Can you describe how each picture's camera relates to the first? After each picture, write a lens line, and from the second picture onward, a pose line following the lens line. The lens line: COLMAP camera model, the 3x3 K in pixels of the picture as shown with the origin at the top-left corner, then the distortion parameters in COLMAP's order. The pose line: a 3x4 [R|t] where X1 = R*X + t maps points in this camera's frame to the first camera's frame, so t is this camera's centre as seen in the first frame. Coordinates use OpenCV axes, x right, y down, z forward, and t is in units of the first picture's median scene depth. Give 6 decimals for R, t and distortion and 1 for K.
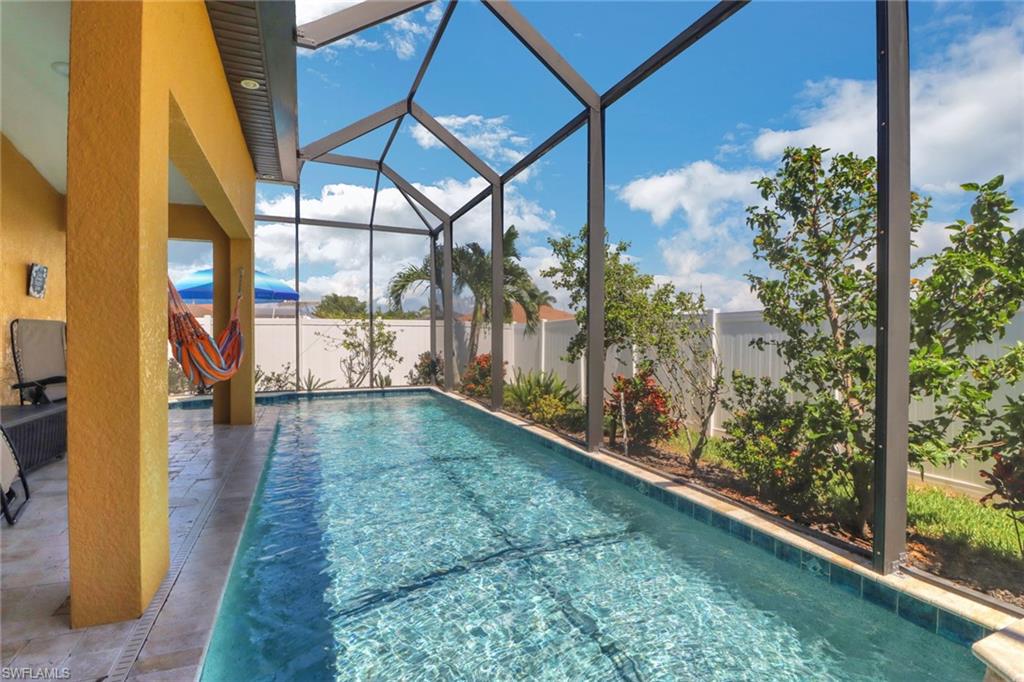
lens RADIAL K [[495.9, 0, 517.1], [0, 495.9, 337.0], [0, 0, 1]] dist [-0.000126, -0.017006]
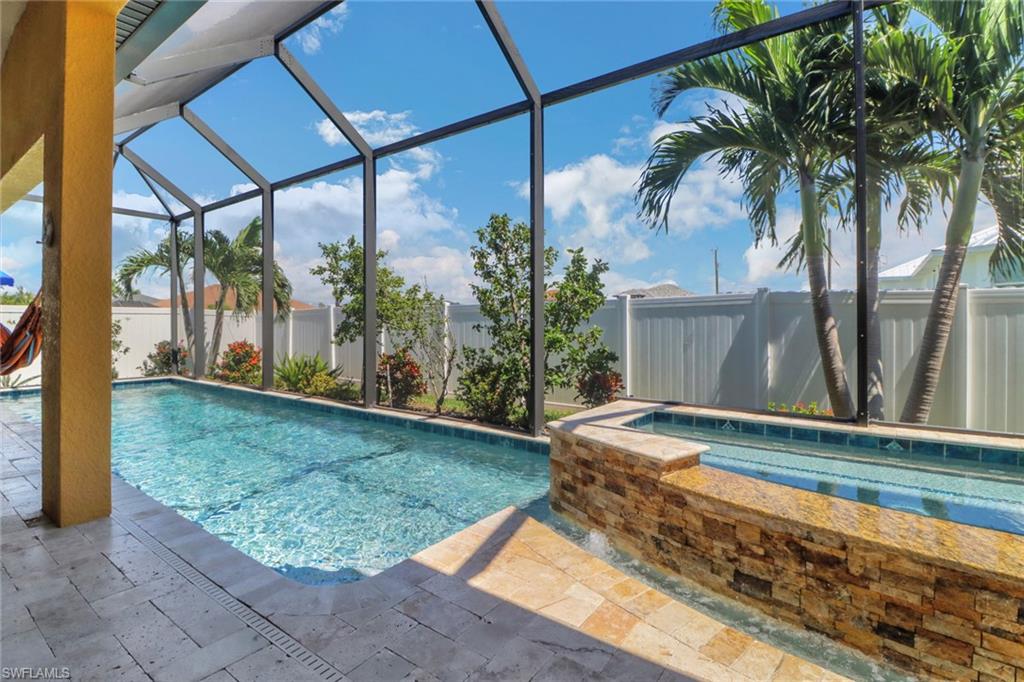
lens RADIAL K [[495.9, 0, 517.1], [0, 495.9, 337.0], [0, 0, 1]] dist [-0.000126, -0.017006]
pose [[0.857117, -0.020141, 0.514728, -0.241533], [0.006649, 0.999585, 0.028040, -0.000512], [-0.515079, -0.020611, 0.856895, -0.465655]]
